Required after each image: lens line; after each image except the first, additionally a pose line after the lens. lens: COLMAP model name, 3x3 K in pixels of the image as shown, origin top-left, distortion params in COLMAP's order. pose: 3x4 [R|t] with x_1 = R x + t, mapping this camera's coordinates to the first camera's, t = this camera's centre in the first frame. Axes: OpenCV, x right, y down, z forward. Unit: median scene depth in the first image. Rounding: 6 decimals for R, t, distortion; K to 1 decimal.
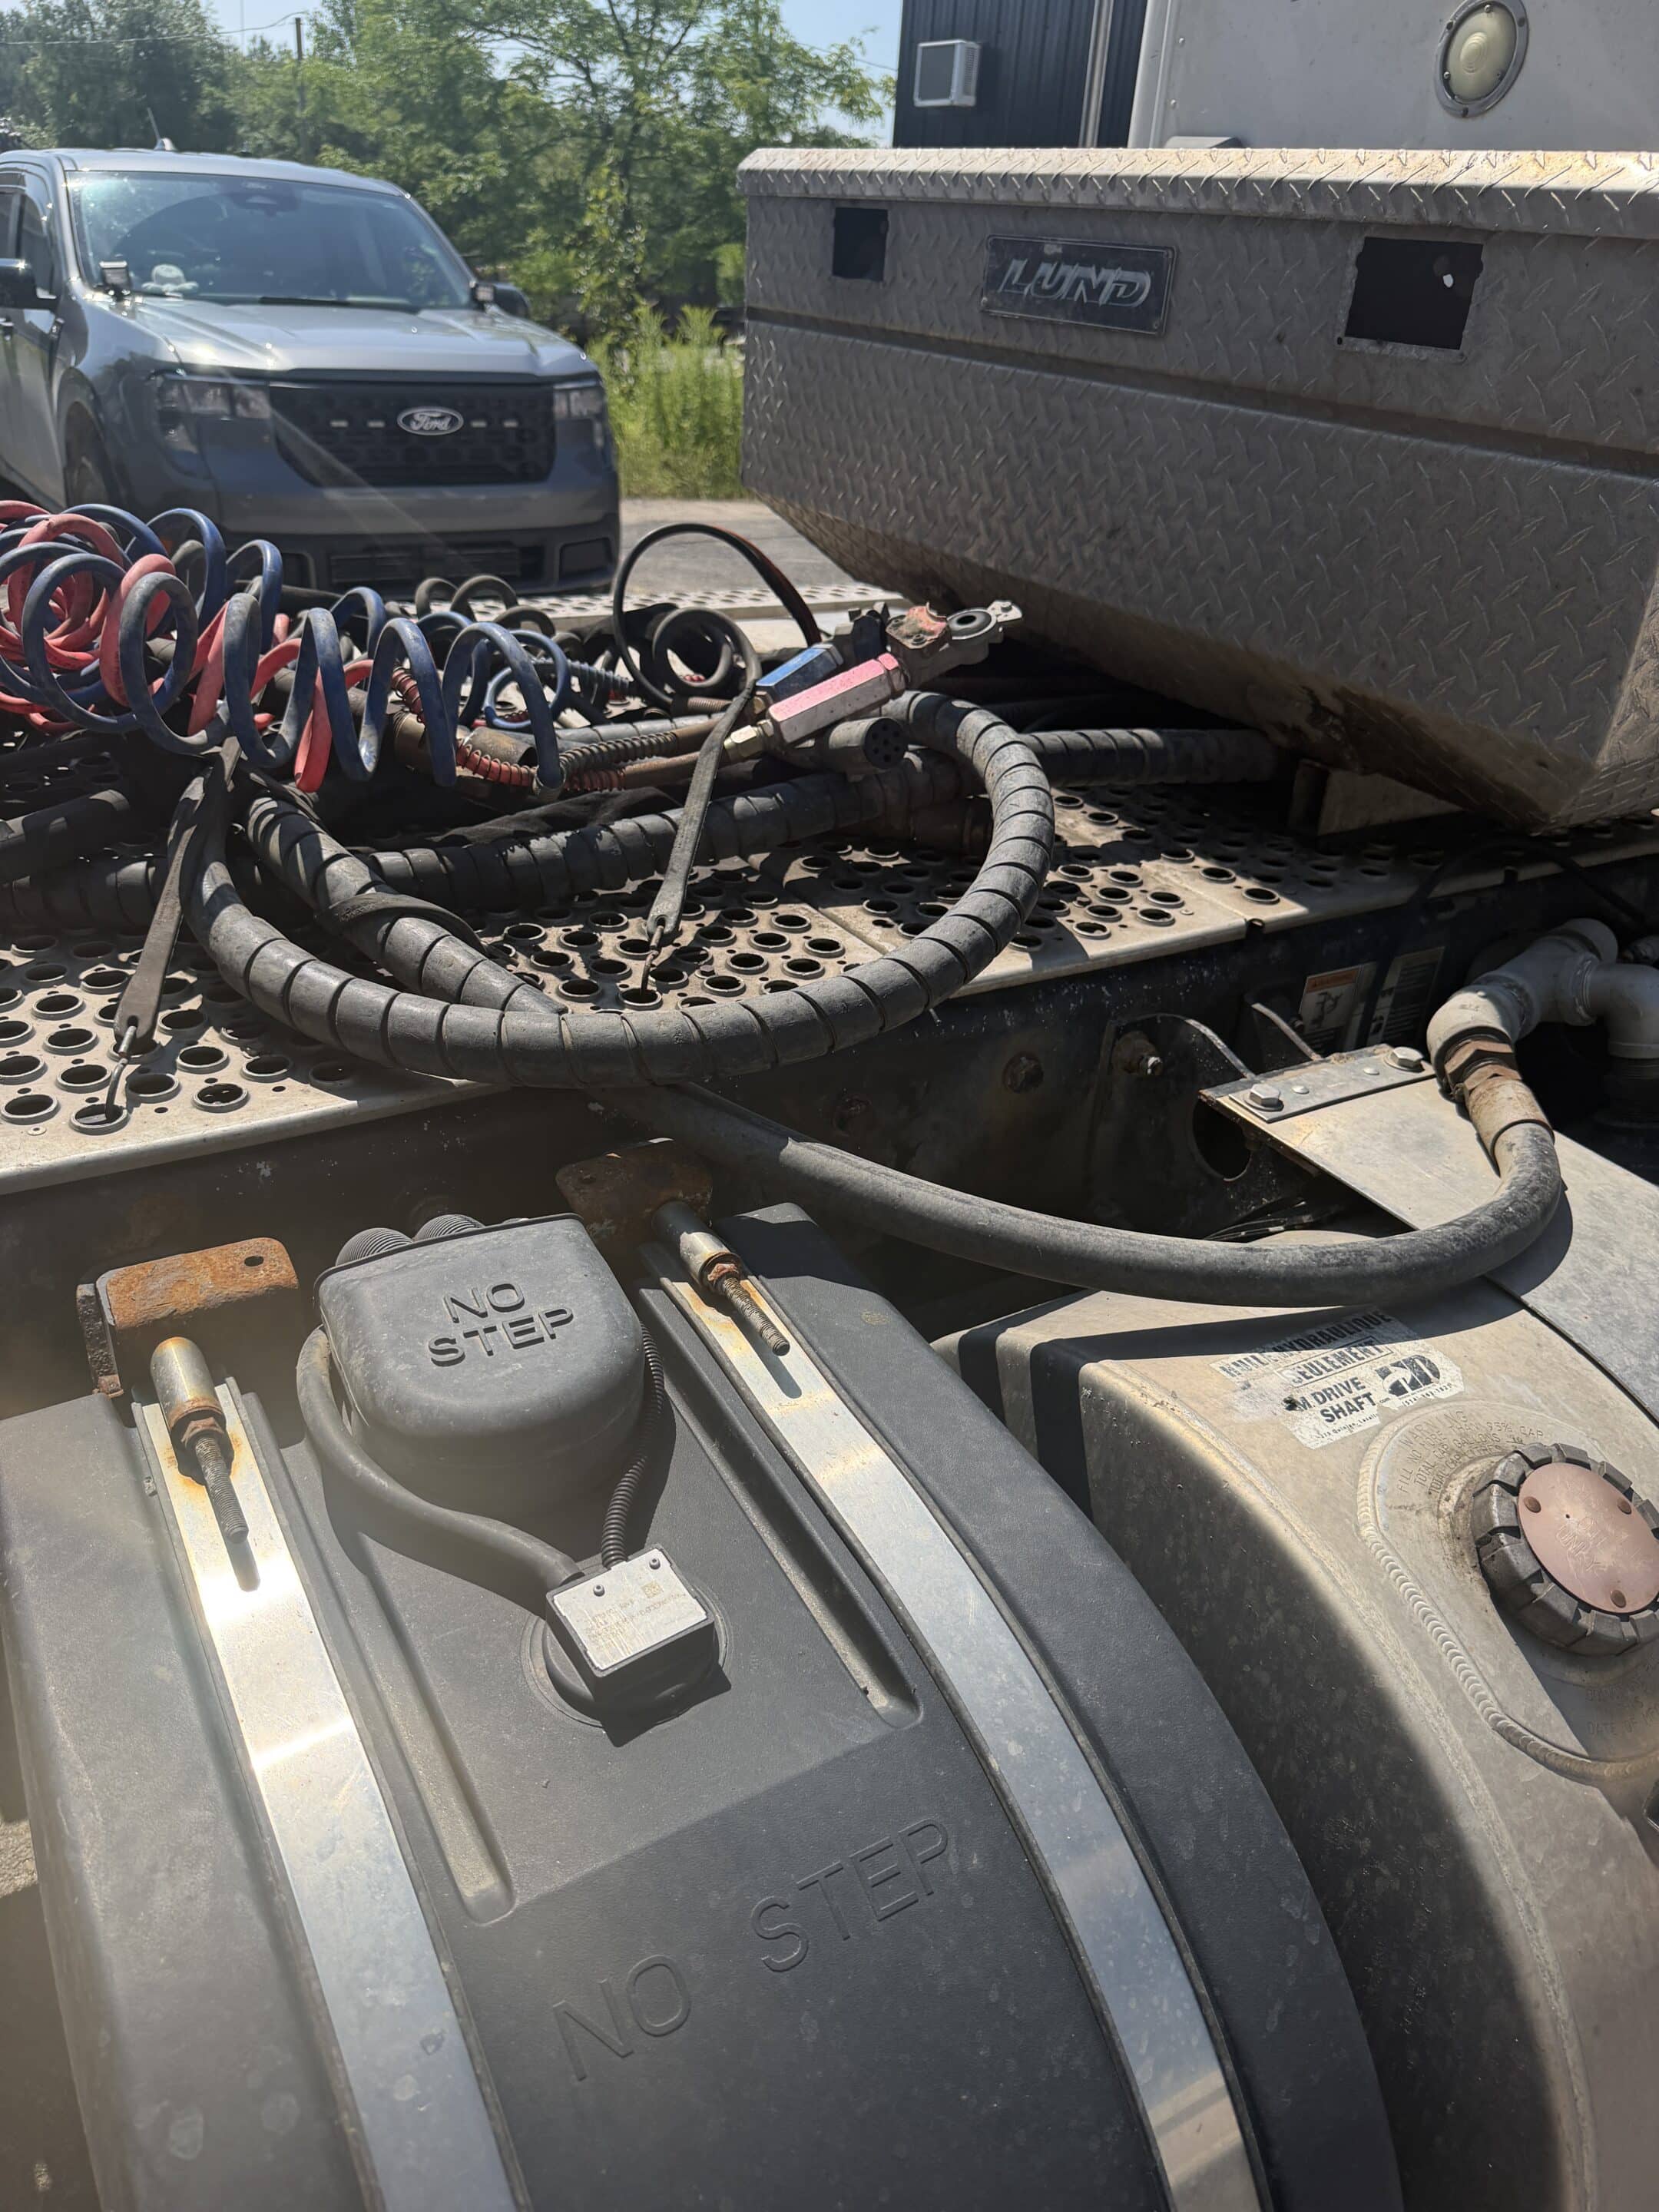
lens RADIAL K [[1598.0, 0, 829.5], [0, 1598.0, 1106.0], [0, 0, 1]] dist [-0.002806, -0.006267]
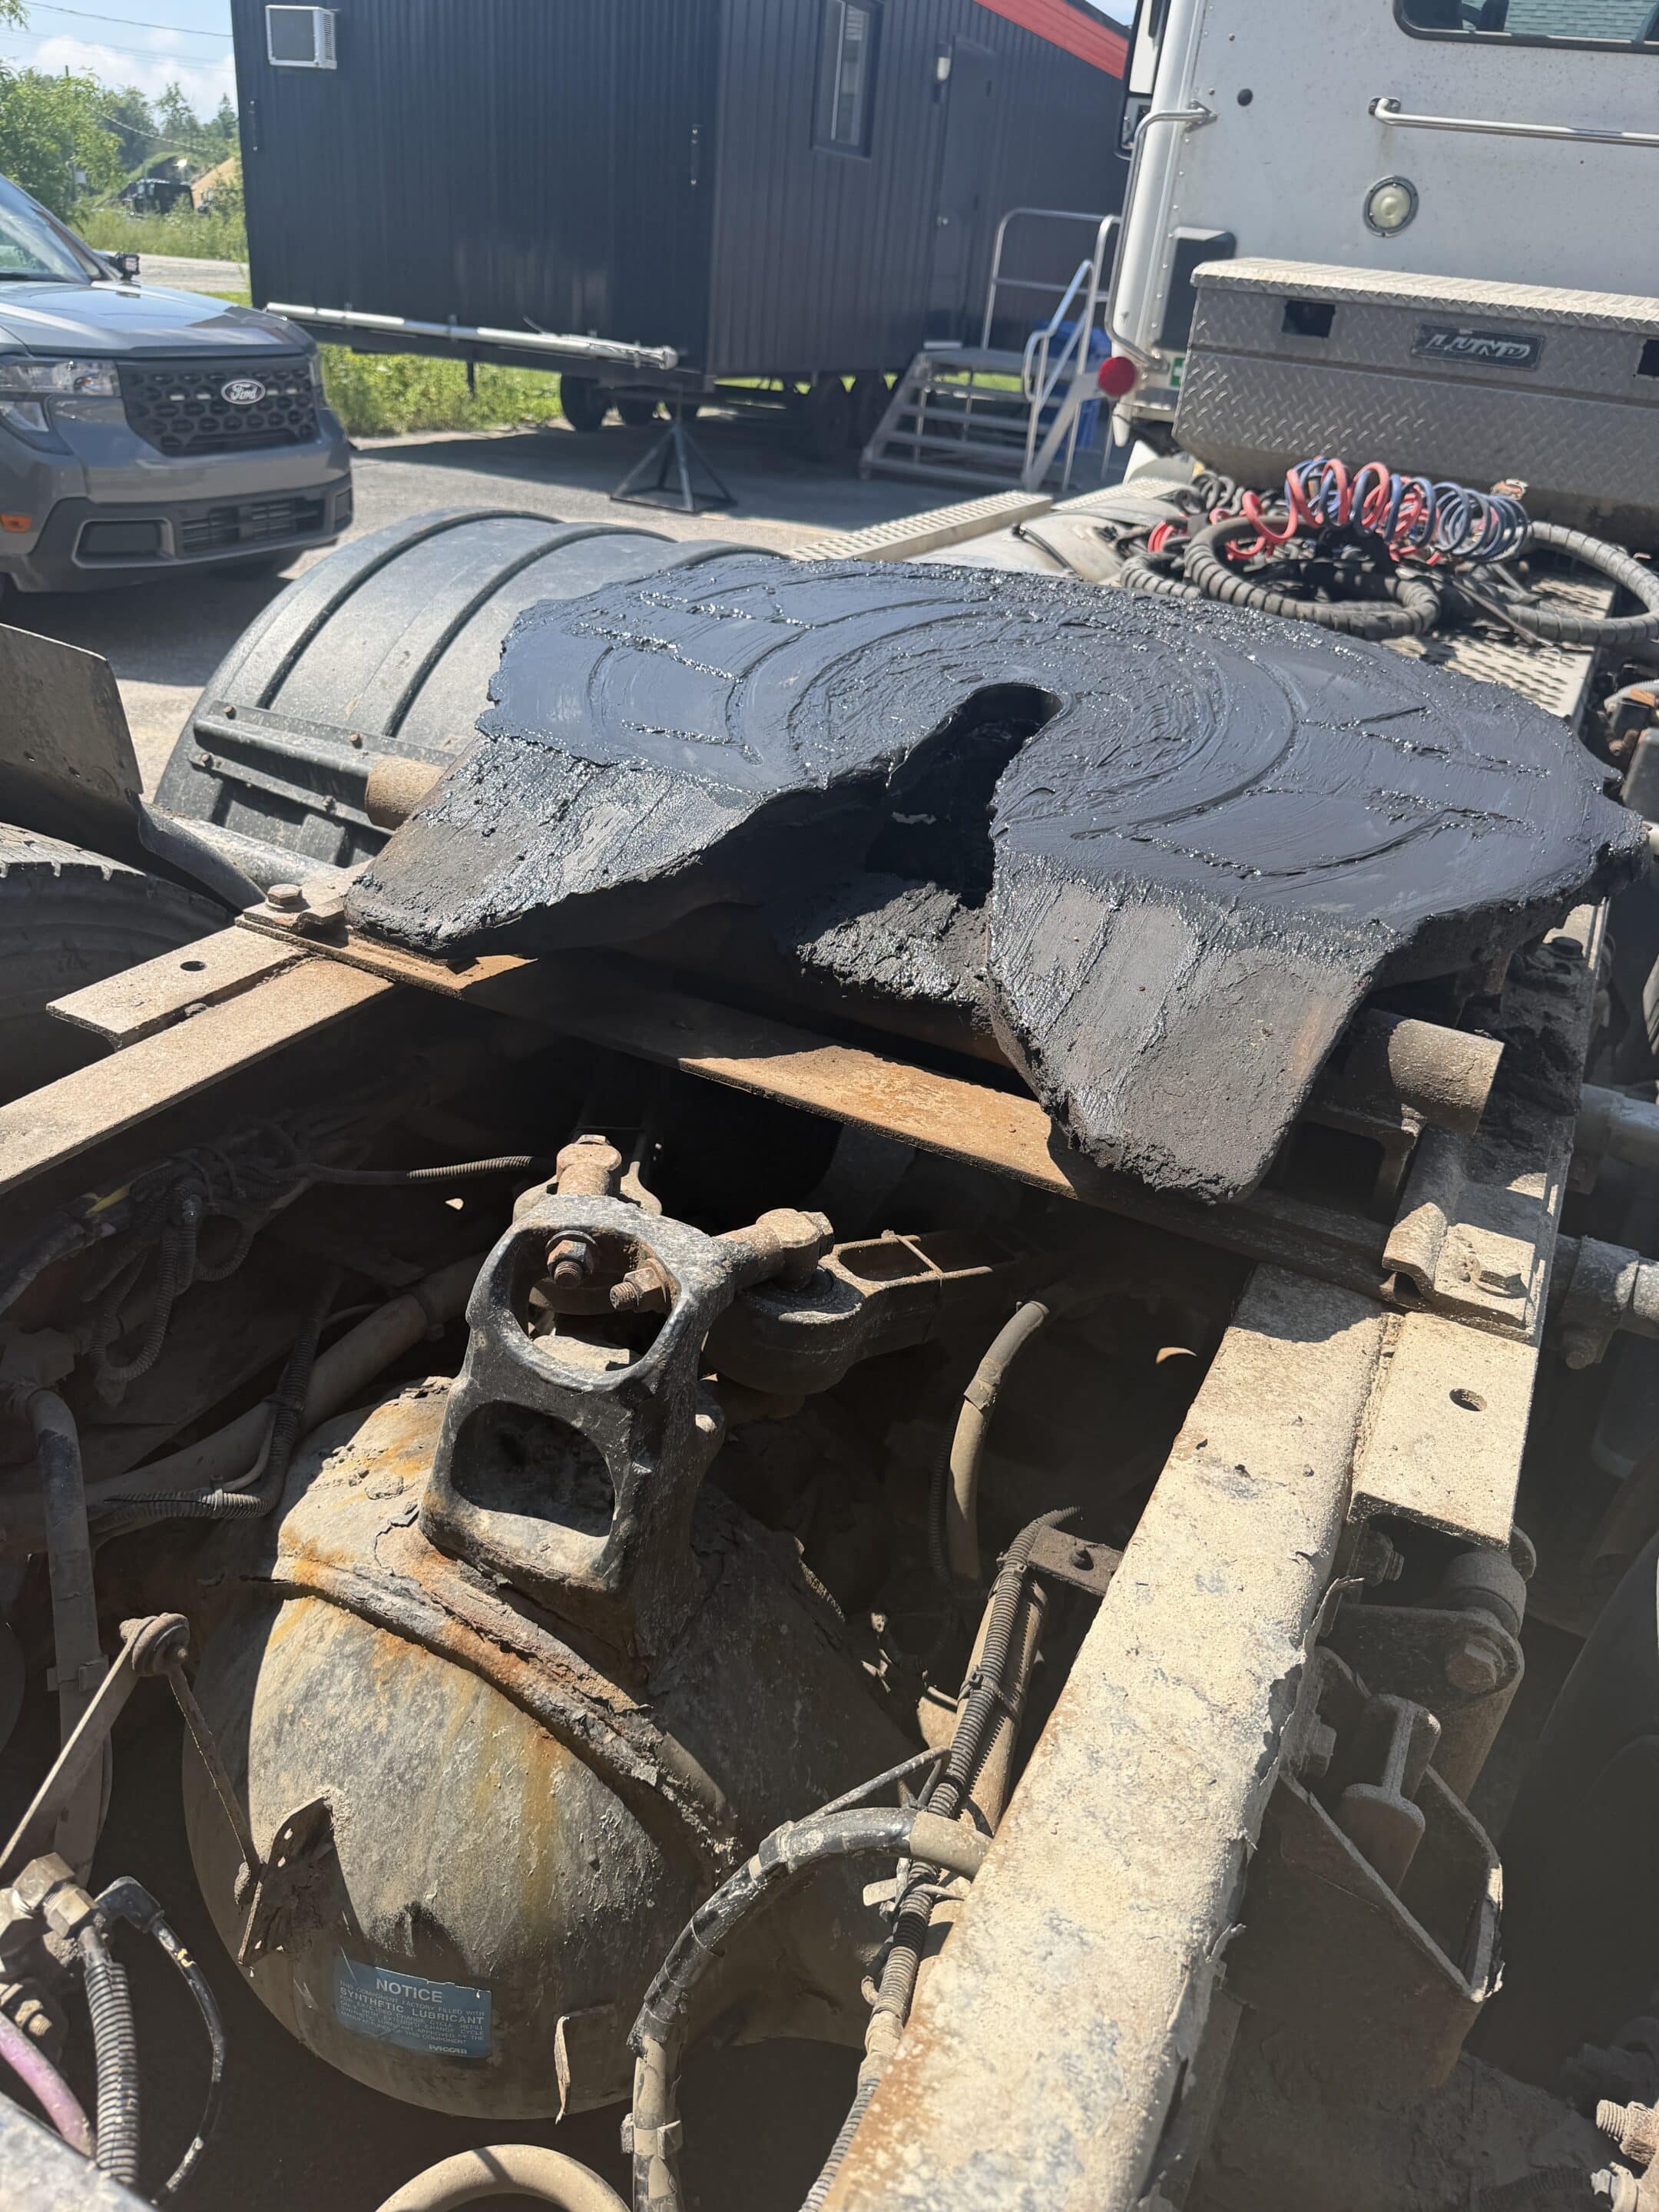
lens RADIAL K [[1598.0, 0, 829.5], [0, 1598.0, 1106.0], [0, 0, 1]] dist [-0.002806, -0.006267]
pose [[0.836672, -0.255788, 0.484307, -1.628532], [0.233432, 0.966450, 0.107165, 0.077704], [-0.495470, 0.023391, 0.868310, -0.436908]]
